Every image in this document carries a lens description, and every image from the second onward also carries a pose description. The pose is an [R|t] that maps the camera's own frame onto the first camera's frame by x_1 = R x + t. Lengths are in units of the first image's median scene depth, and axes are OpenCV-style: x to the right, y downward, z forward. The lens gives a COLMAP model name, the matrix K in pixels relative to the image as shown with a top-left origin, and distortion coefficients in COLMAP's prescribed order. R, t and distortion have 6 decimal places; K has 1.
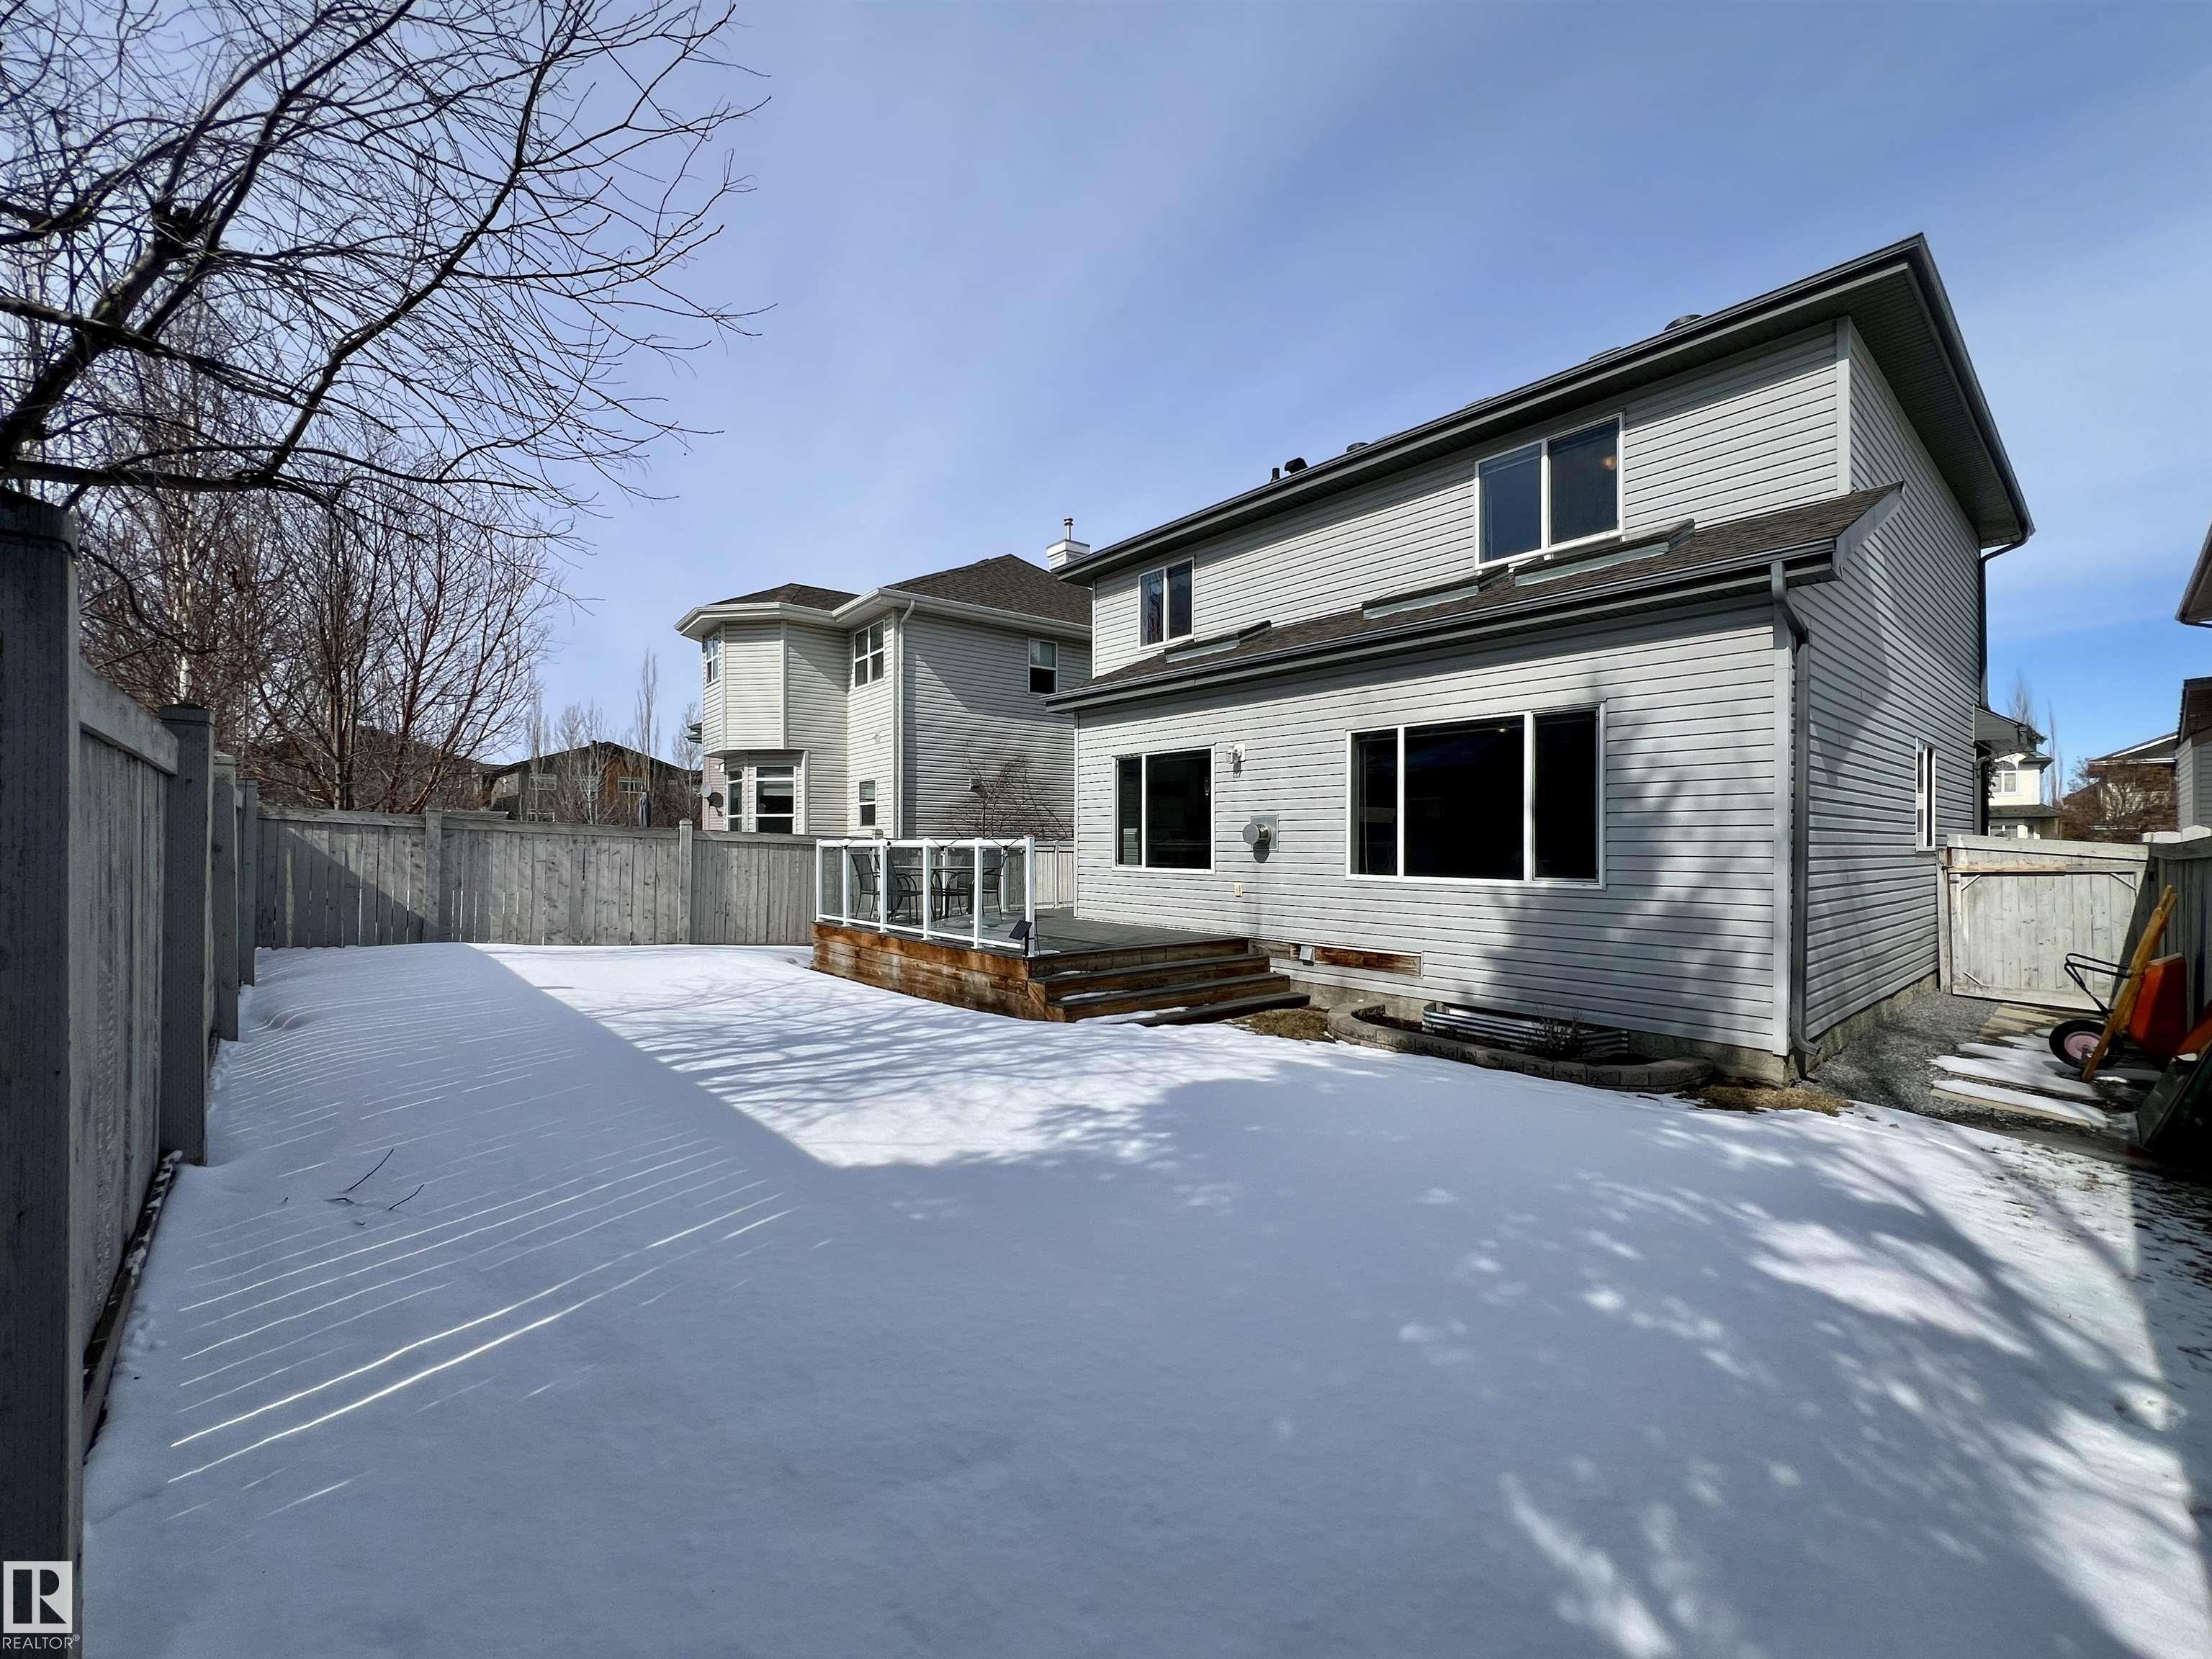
lens RADIAL K [[894.9, 0, 1110.7], [0, 894.9, 827.7], [0, 0, 1]] dist [-0.002836, -0.000102]
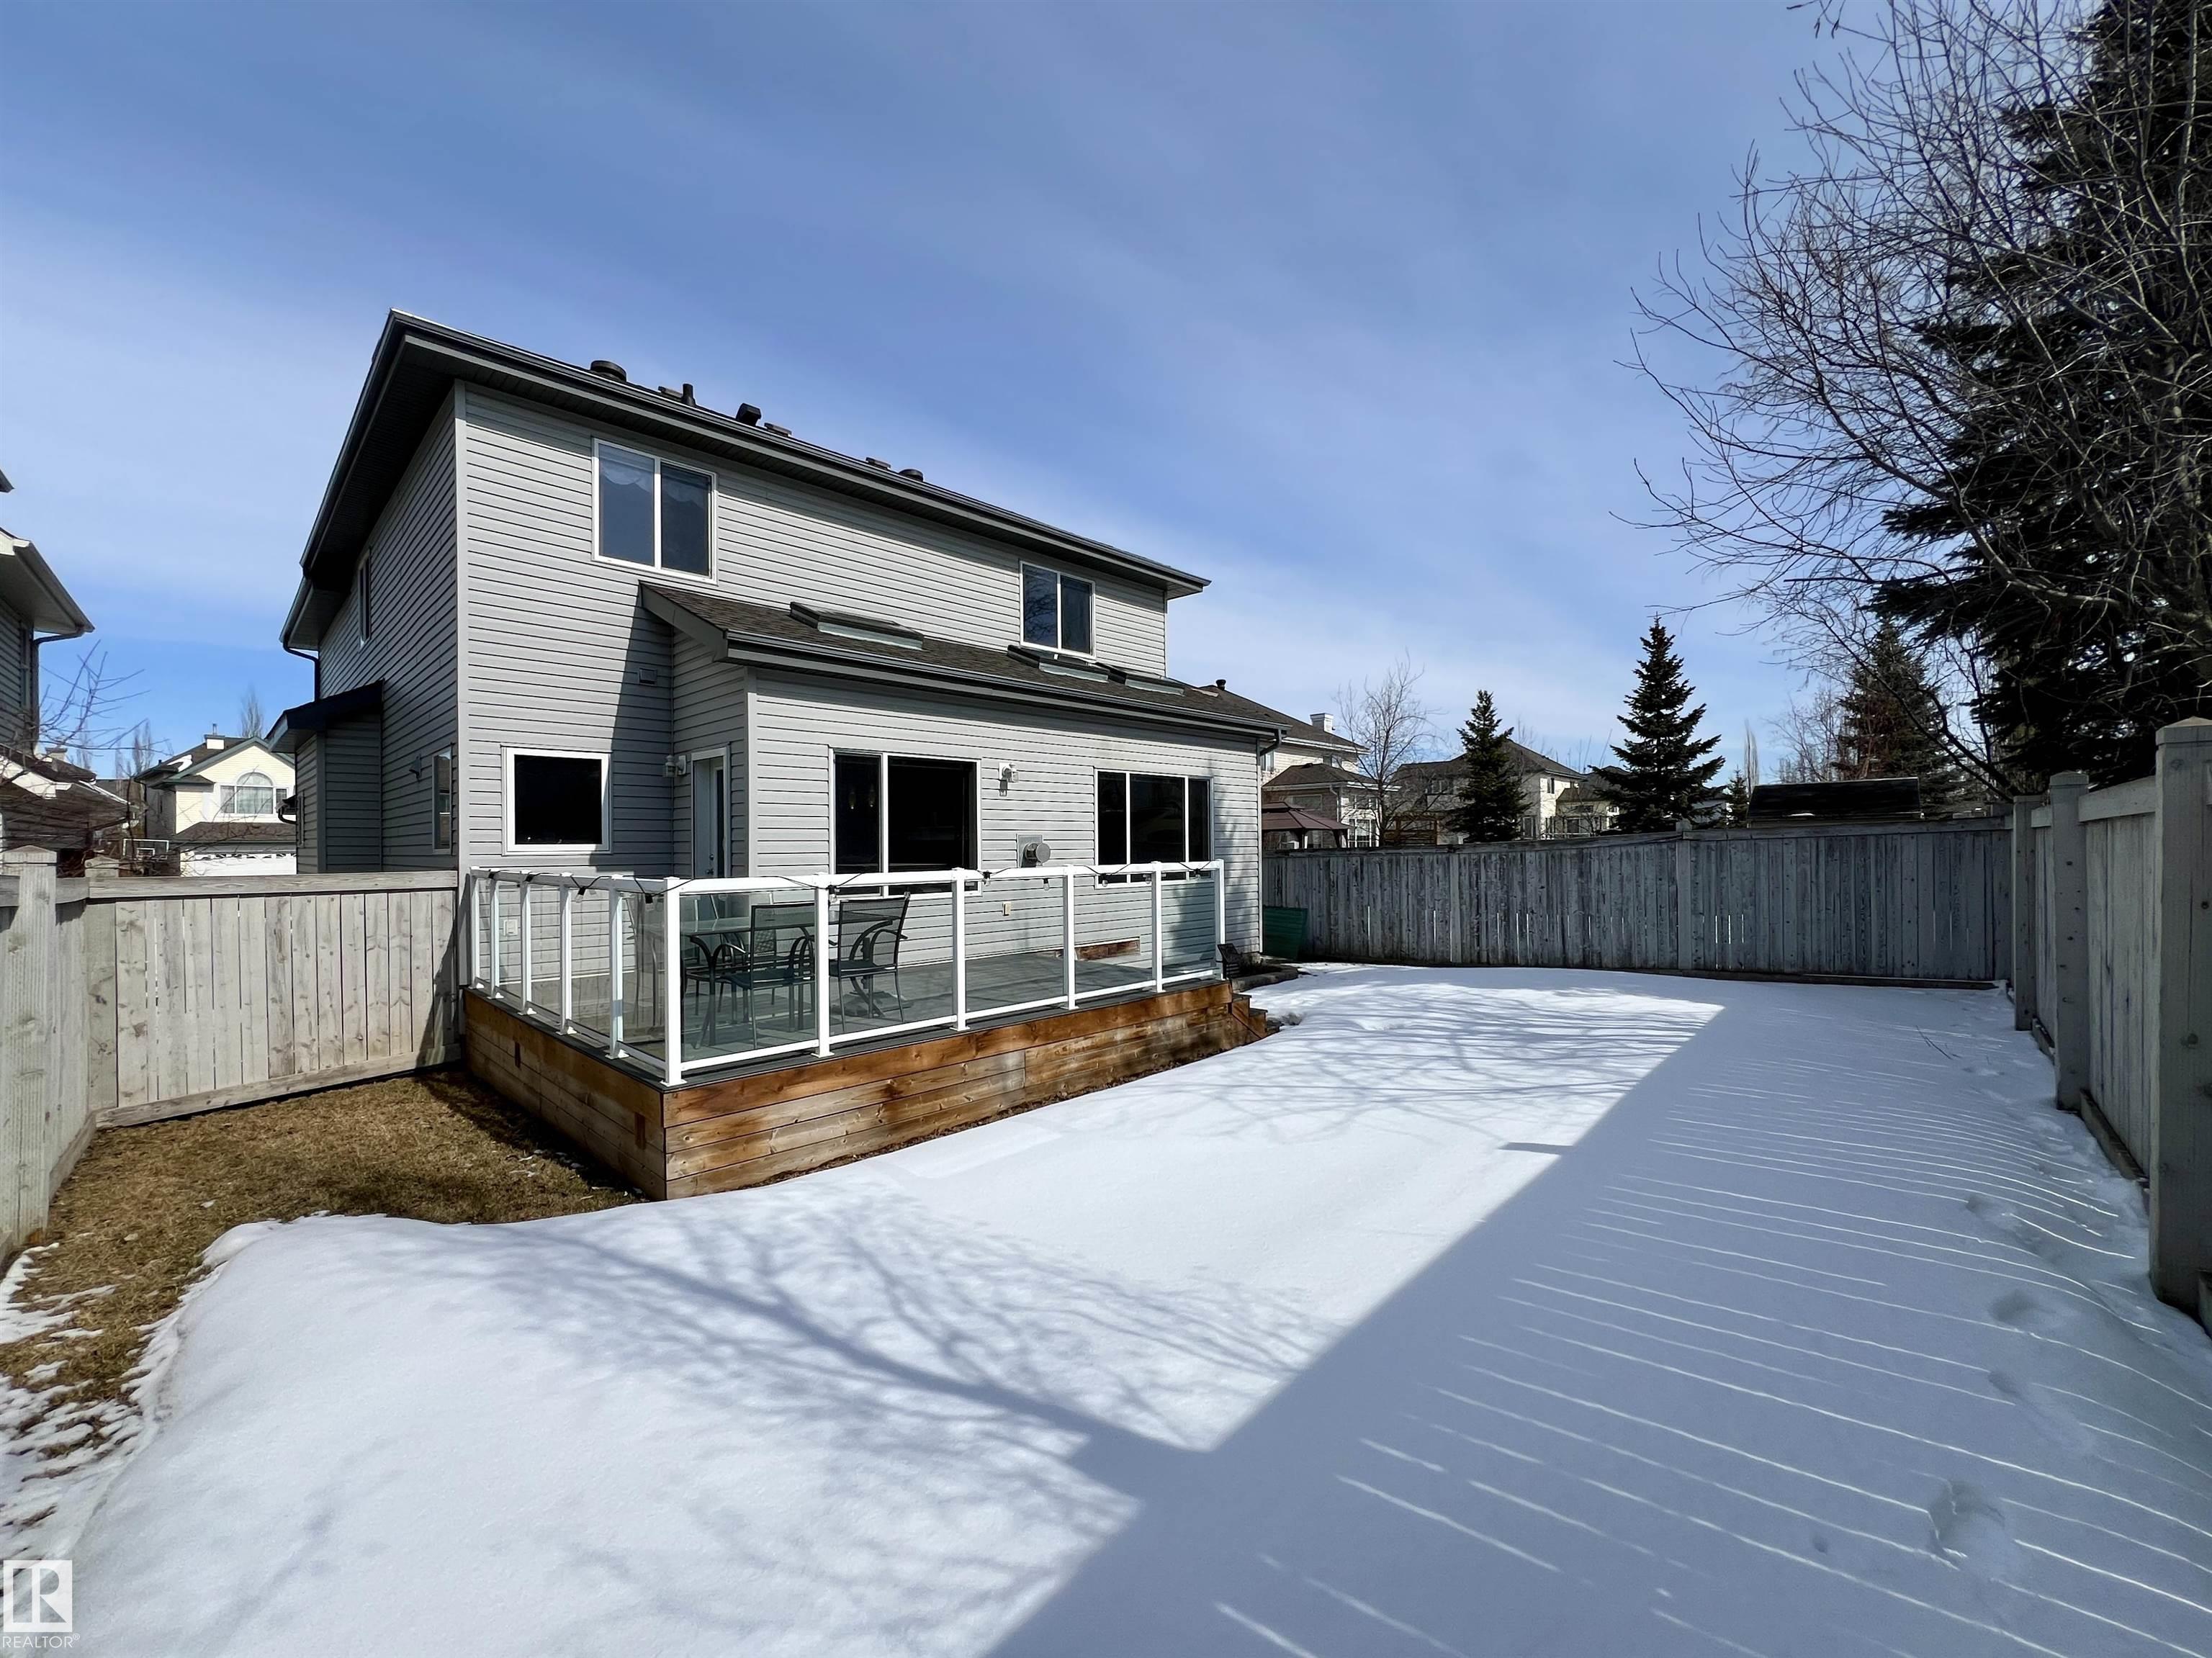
lens RADIAL K [[805.3, 0, 1103.9], [0, 805.3, 875.2], [0, 0, 1]] dist [-0.000495, -0.000026]
pose [[-0.040364, -0.030063, 0.998733, -0.830745], [0.000297, 0.999547, 0.030100, 0.005514], [-0.999185, 0.001512, -0.040337, 1.016004]]
